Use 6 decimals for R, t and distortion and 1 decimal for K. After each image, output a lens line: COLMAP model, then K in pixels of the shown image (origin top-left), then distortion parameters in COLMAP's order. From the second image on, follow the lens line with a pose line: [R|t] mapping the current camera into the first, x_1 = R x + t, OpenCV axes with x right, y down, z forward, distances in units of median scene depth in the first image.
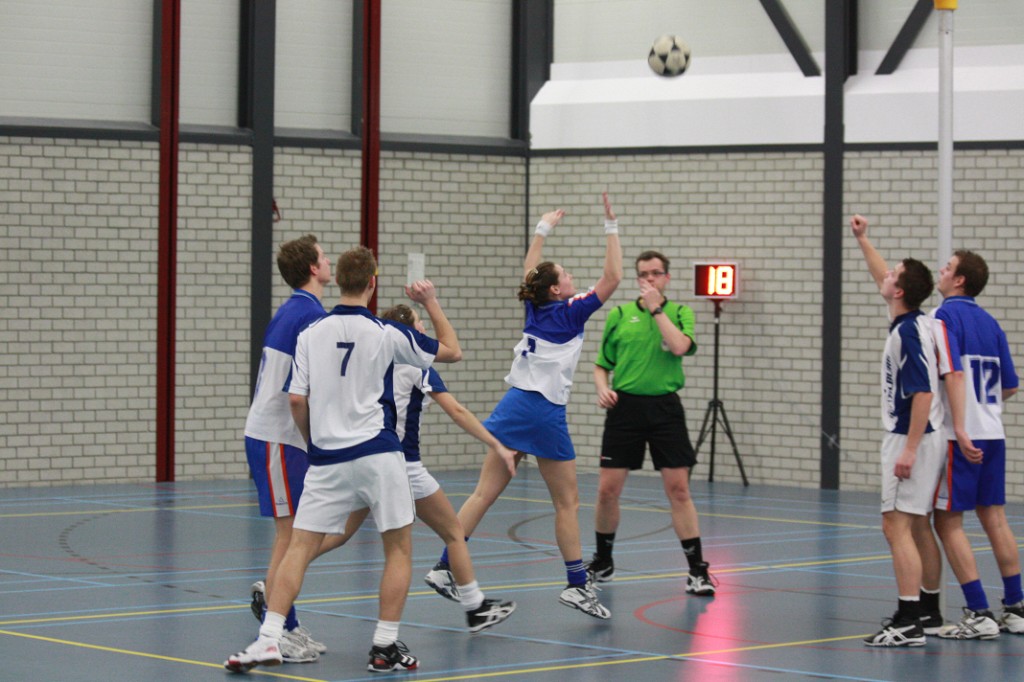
lens RADIAL K [[3501.9, 0, 504.8], [0, 3501.9, 347.8], [0, 0, 1]] dist [-0.478896, 0.000000]
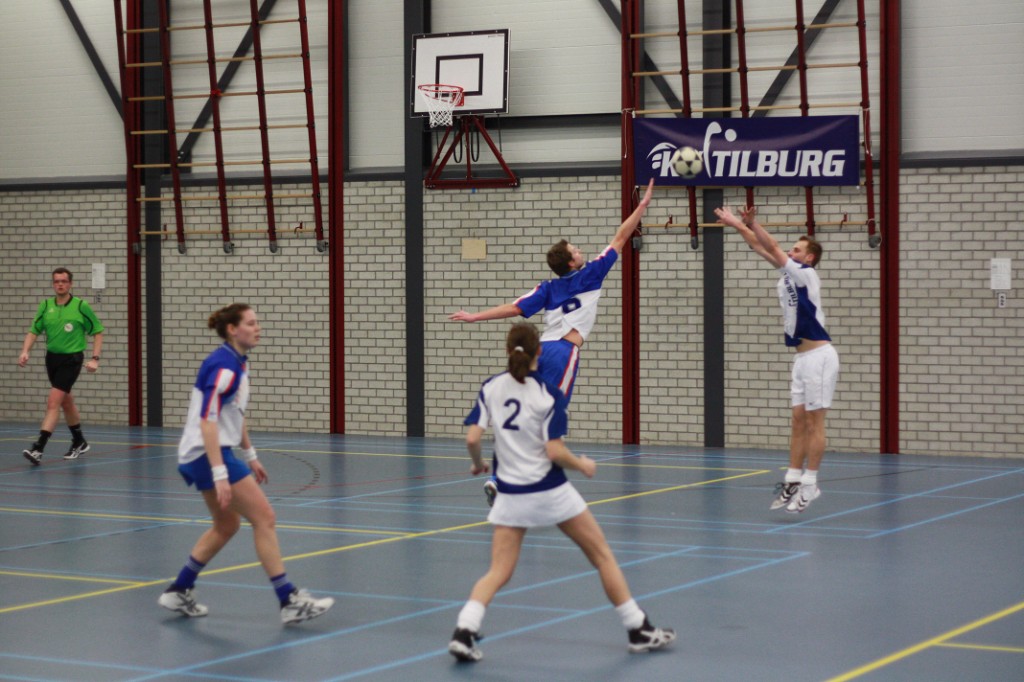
lens RADIAL K [[2432.3, 0, 505.5], [0, 2432.3, 339.5], [0, 0, 1]] dist [-0.101050, 0.000000]
pose [[0.268695, 0.012880, -0.963139, 0.824790], [-0.015266, 0.999842, 0.009112, -0.007650], [0.963104, 0.012255, 0.268849, 0.802688]]
